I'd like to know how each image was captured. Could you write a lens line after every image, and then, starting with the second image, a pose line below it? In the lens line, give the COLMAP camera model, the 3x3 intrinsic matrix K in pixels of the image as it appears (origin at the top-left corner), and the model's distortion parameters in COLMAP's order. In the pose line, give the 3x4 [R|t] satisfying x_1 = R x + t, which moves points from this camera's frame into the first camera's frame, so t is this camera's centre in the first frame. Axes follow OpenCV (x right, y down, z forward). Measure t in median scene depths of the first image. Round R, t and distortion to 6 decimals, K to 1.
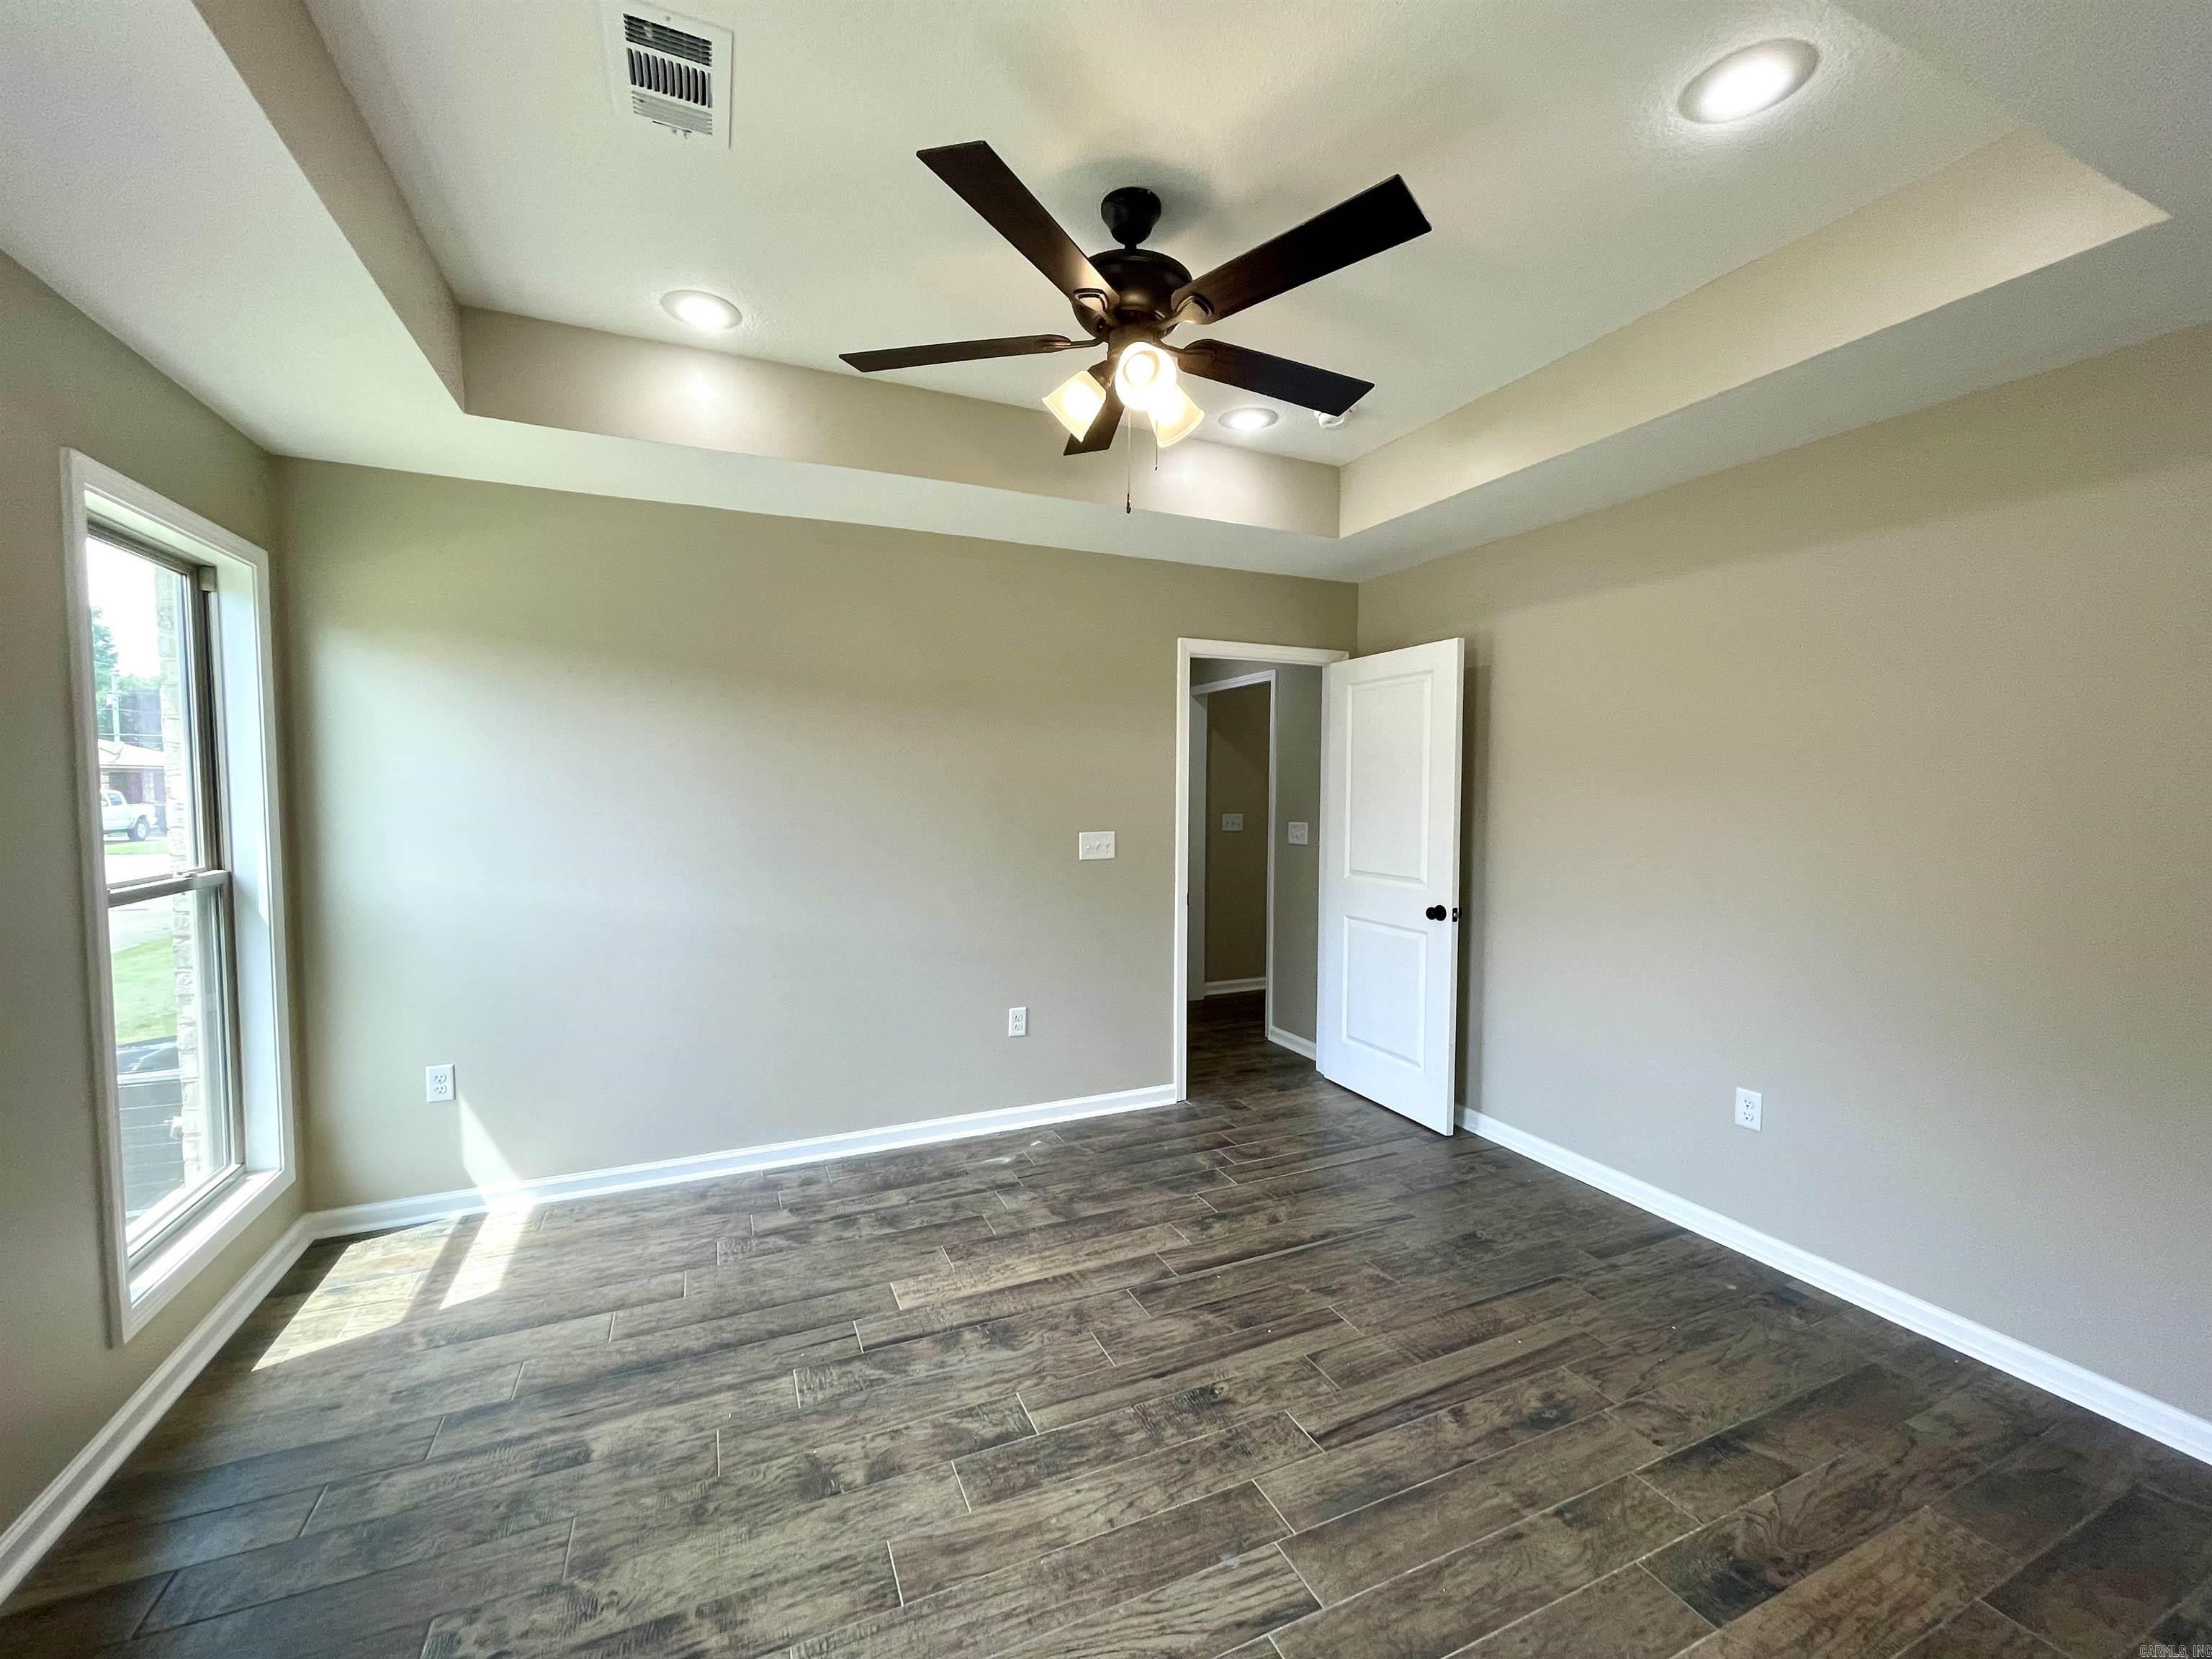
lens RADIAL K [[896.5, 0, 1095.9], [0, 896.5, 836.5], [0, 0, 1]] dist [-0.001917, 0.001030]
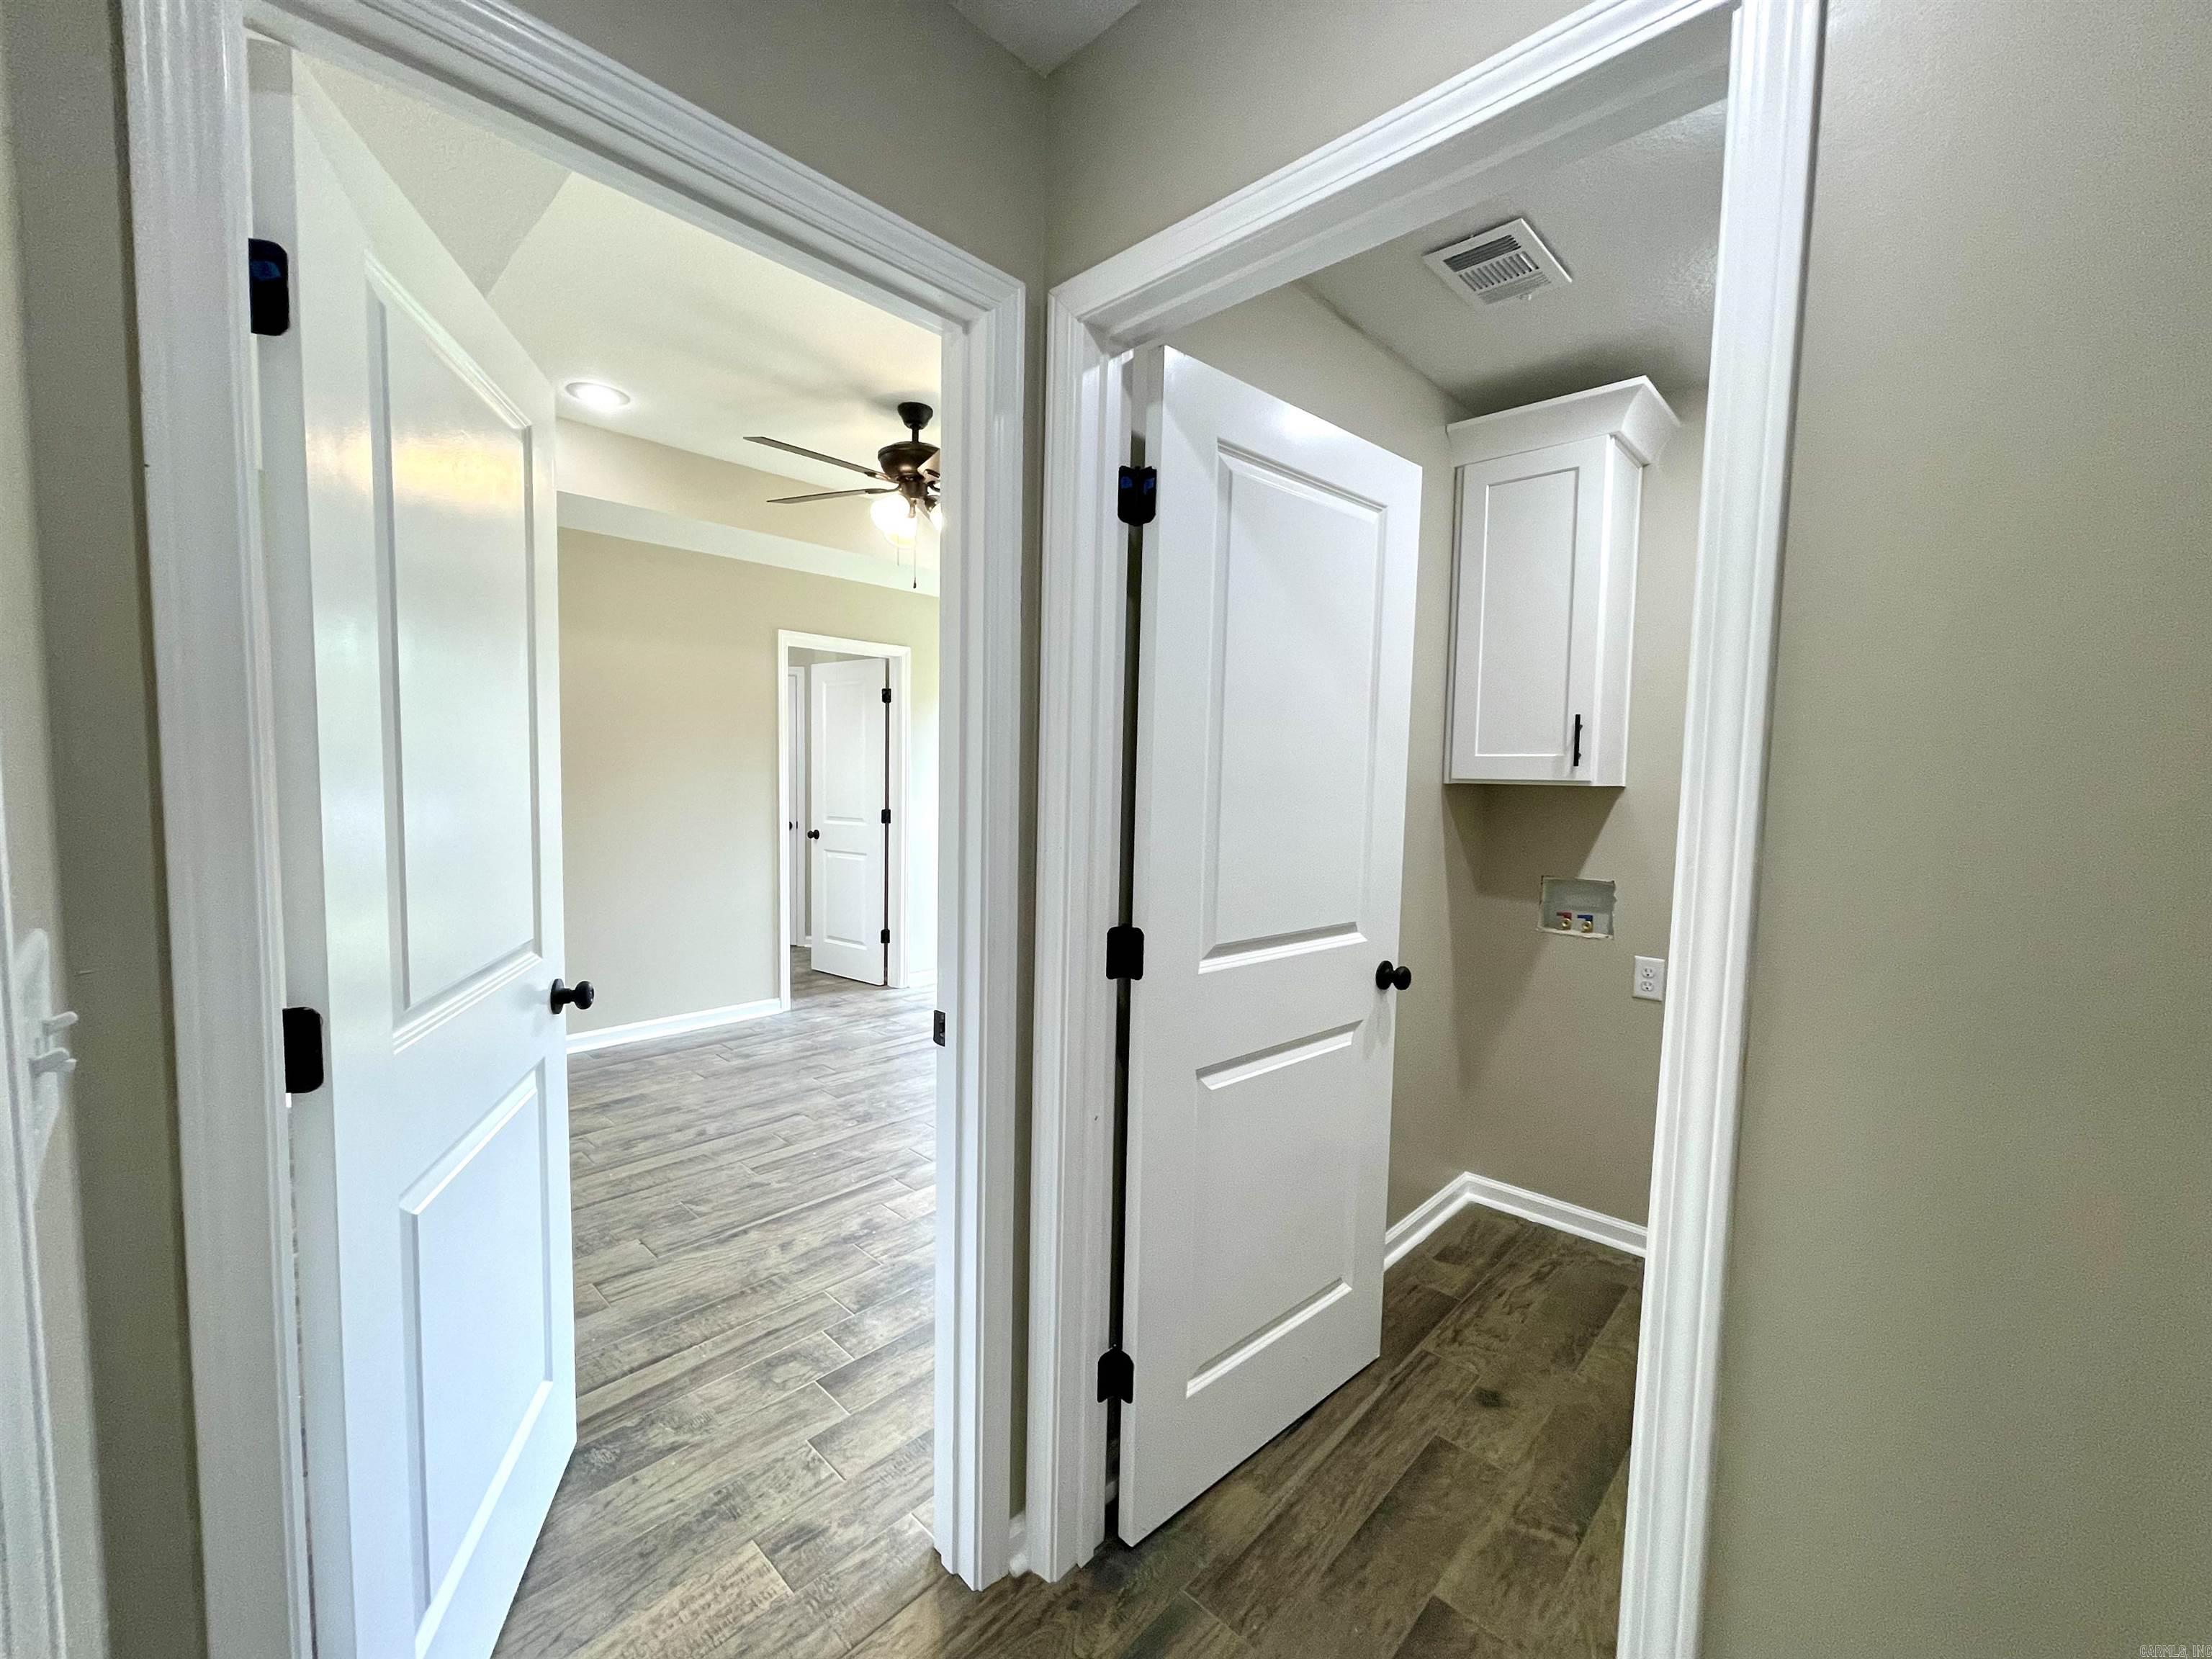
lens RADIAL K [[889.8, 0, 1097.9], [0, 889.8, 828.2], [0, 0, 1]] dist [-0.001216, 0.000175]
pose [[-0.922523, 0.007566, -0.385869, 0.303438], [-0.039236, 0.992789, 0.113270, -0.091373], [0.383943, 0.119634, -0.915574, 2.252303]]
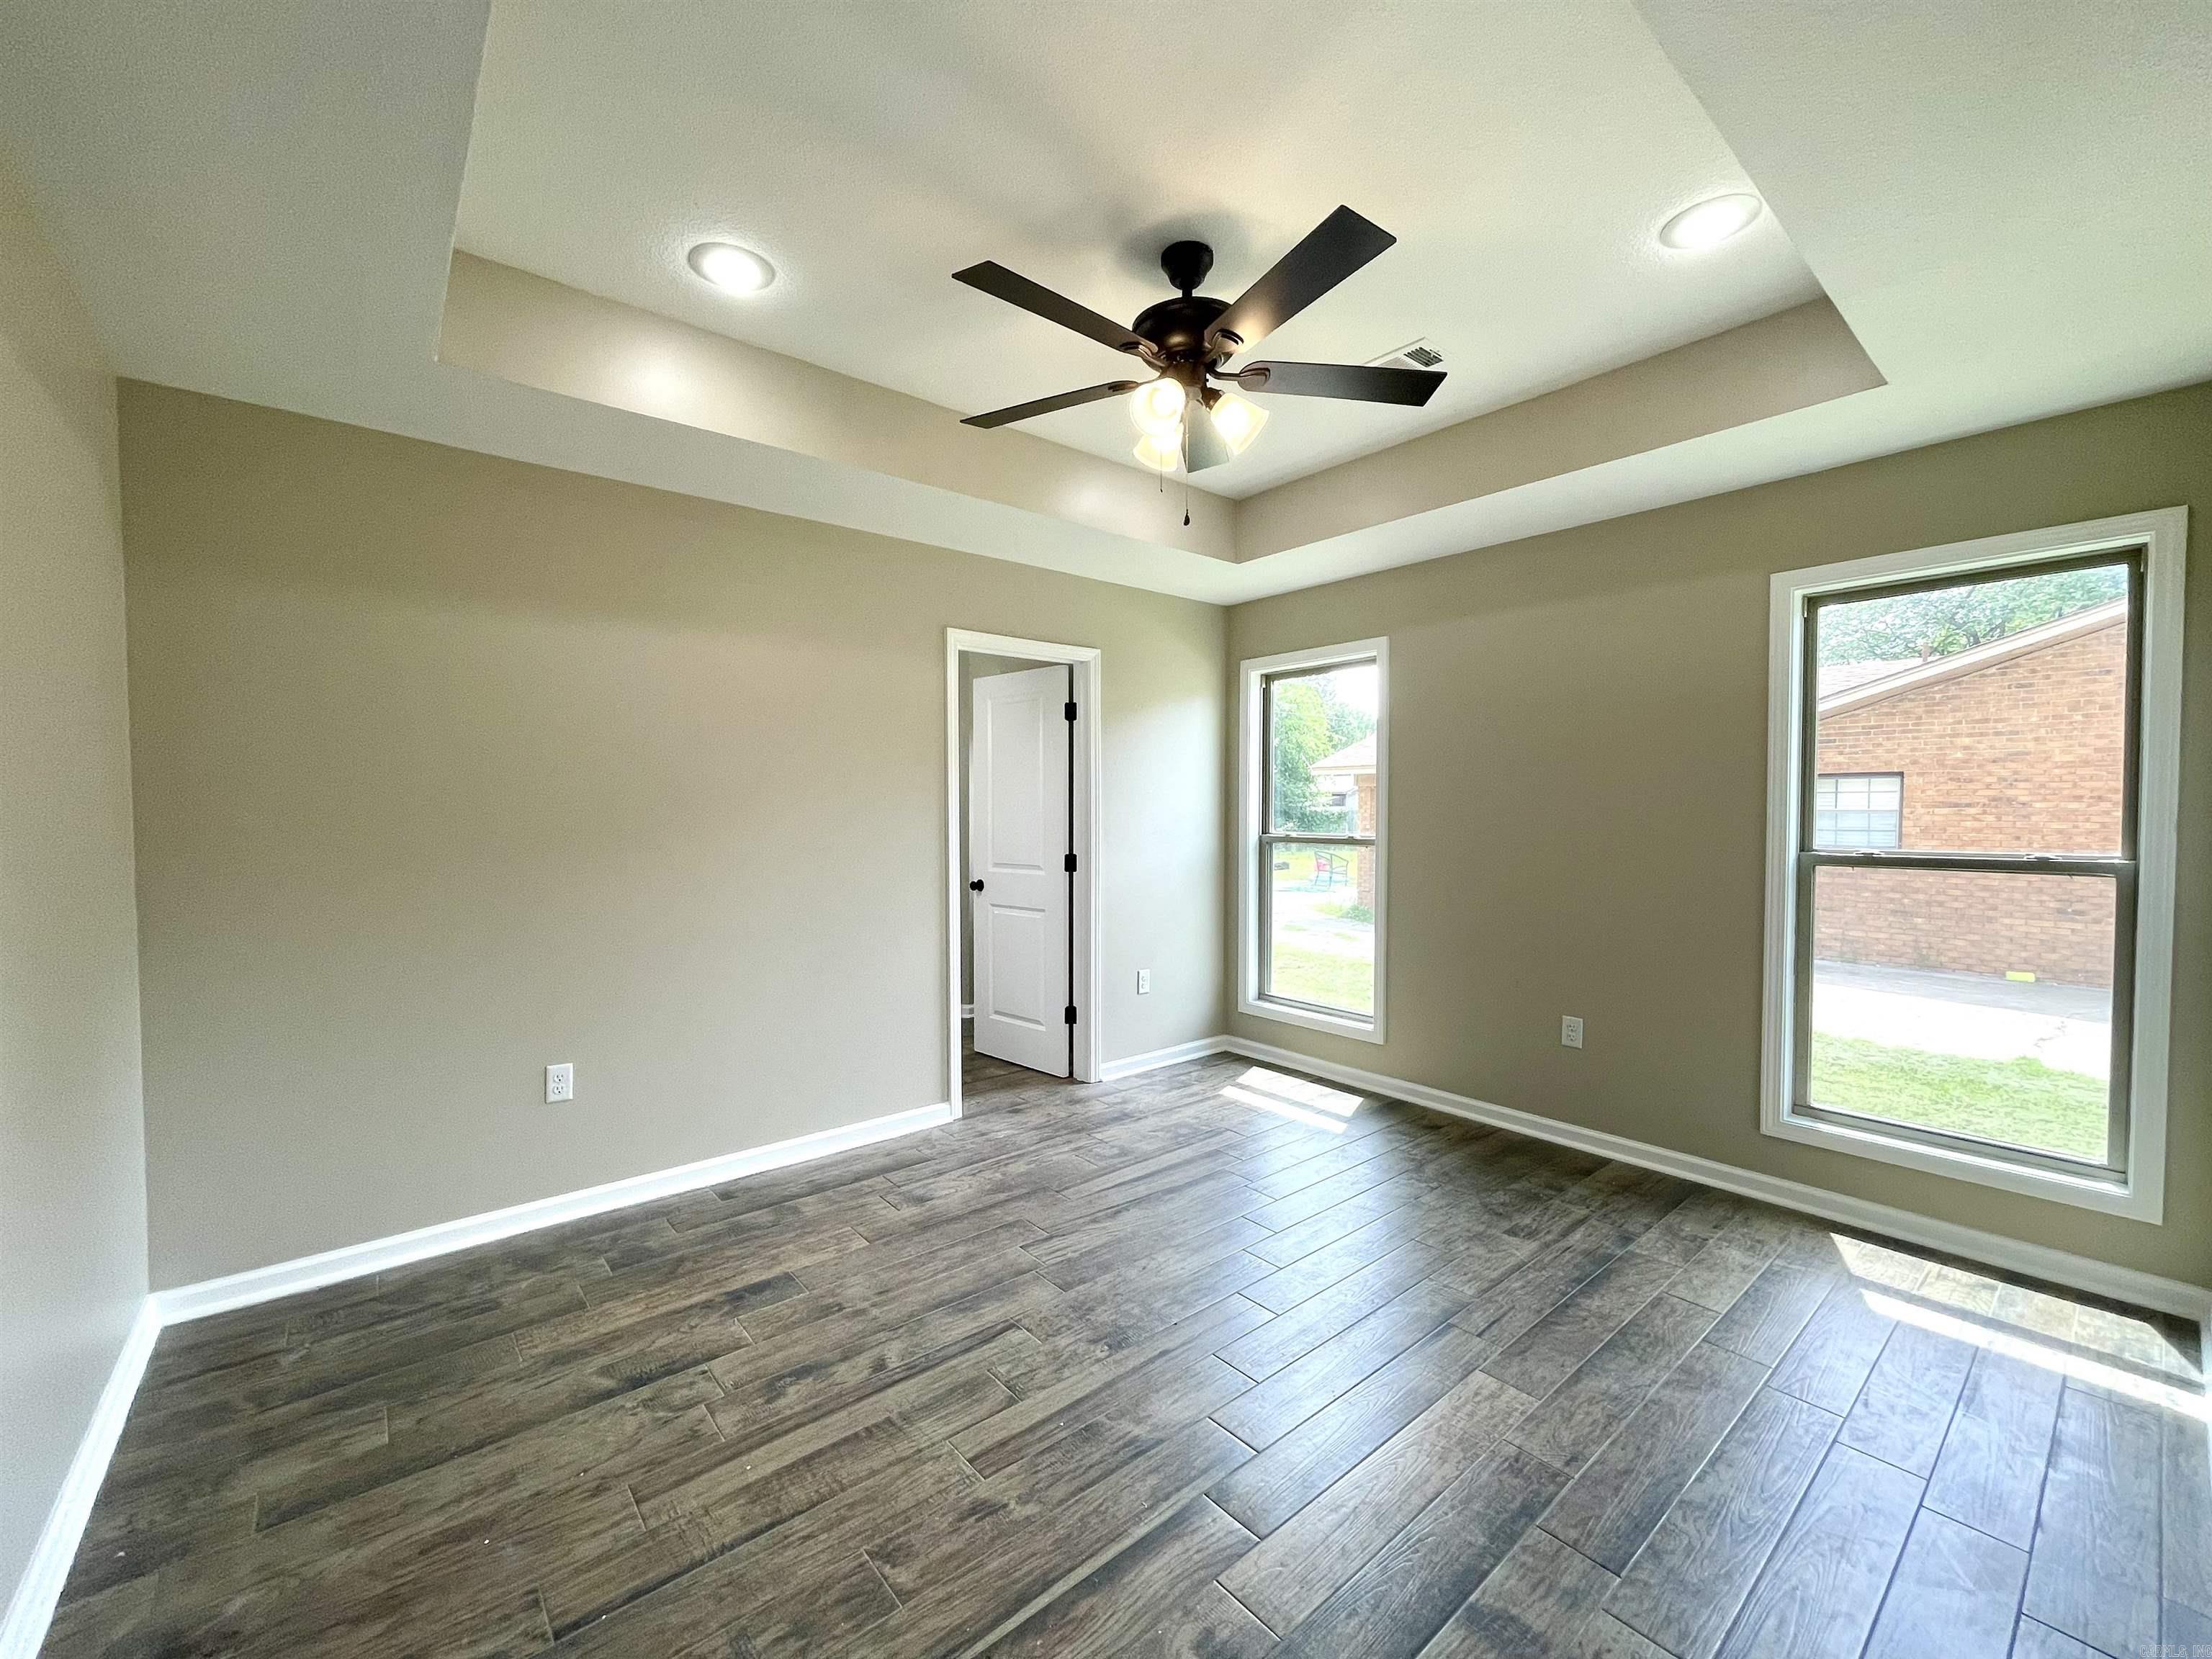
lens RADIAL K [[893.6, 0, 1103.4], [0, 893.6, 829.5], [0, 0, 1]] dist [0.000296, 0.000082]
pose [[-0.959089, 0.005520, -0.283052, 0.375347], [-0.017416, 0.996766, 0.078451, -0.054510], [0.282570, 0.080171, -0.955891, 1.702633]]
